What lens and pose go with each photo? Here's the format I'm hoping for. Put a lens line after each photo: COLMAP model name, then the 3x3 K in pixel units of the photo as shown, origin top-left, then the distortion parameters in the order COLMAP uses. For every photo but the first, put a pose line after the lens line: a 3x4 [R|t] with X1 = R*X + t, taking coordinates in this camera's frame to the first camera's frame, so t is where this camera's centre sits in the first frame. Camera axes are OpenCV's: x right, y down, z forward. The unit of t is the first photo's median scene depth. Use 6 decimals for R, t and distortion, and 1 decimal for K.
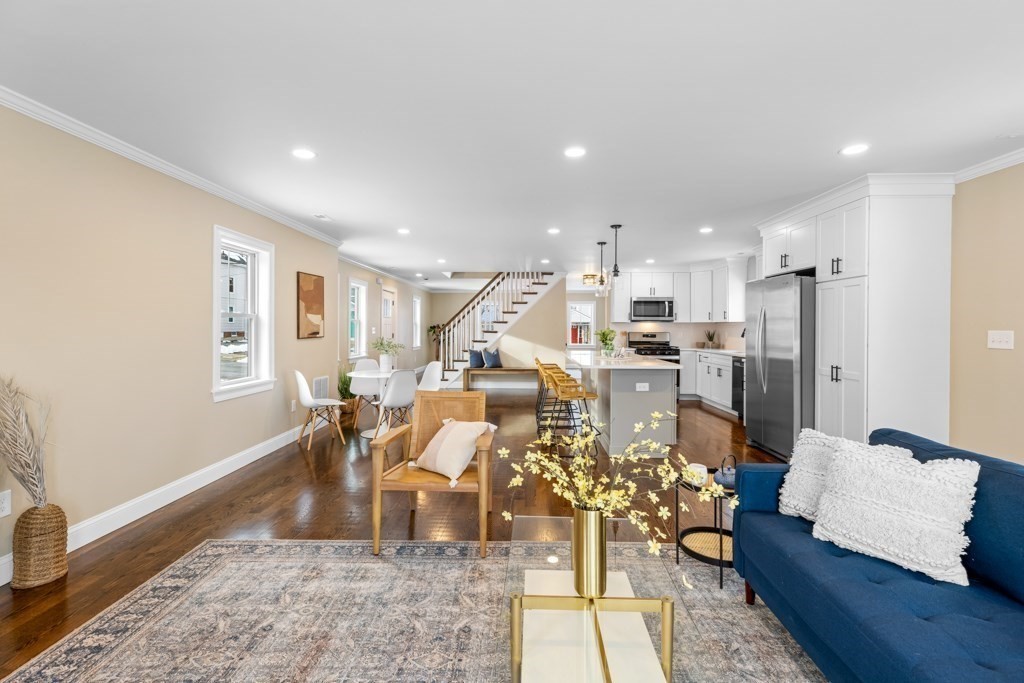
lens RADIAL K [[459.9, 0, 511.8], [0, 459.9, 333.5], [0, 0, 1]] dist [-0.001416, -0.000132]
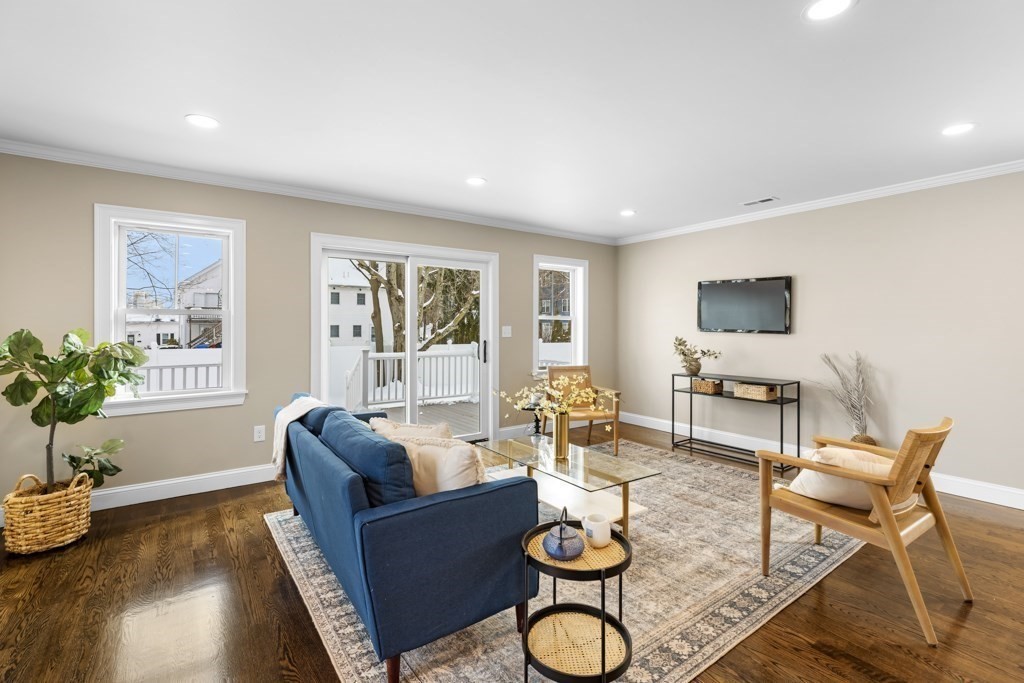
lens RADIAL K [[461.9, 0, 512.8], [0, 461.9, 332.1], [0, 0, 1]] dist [0.001596, 0.000247]
pose [[-0.796387, 0.001754, -0.604784, 0.493634], [-0.012430, 0.999737, 0.019267, -0.006234], [0.604659, 0.022861, -0.796156, 0.780024]]
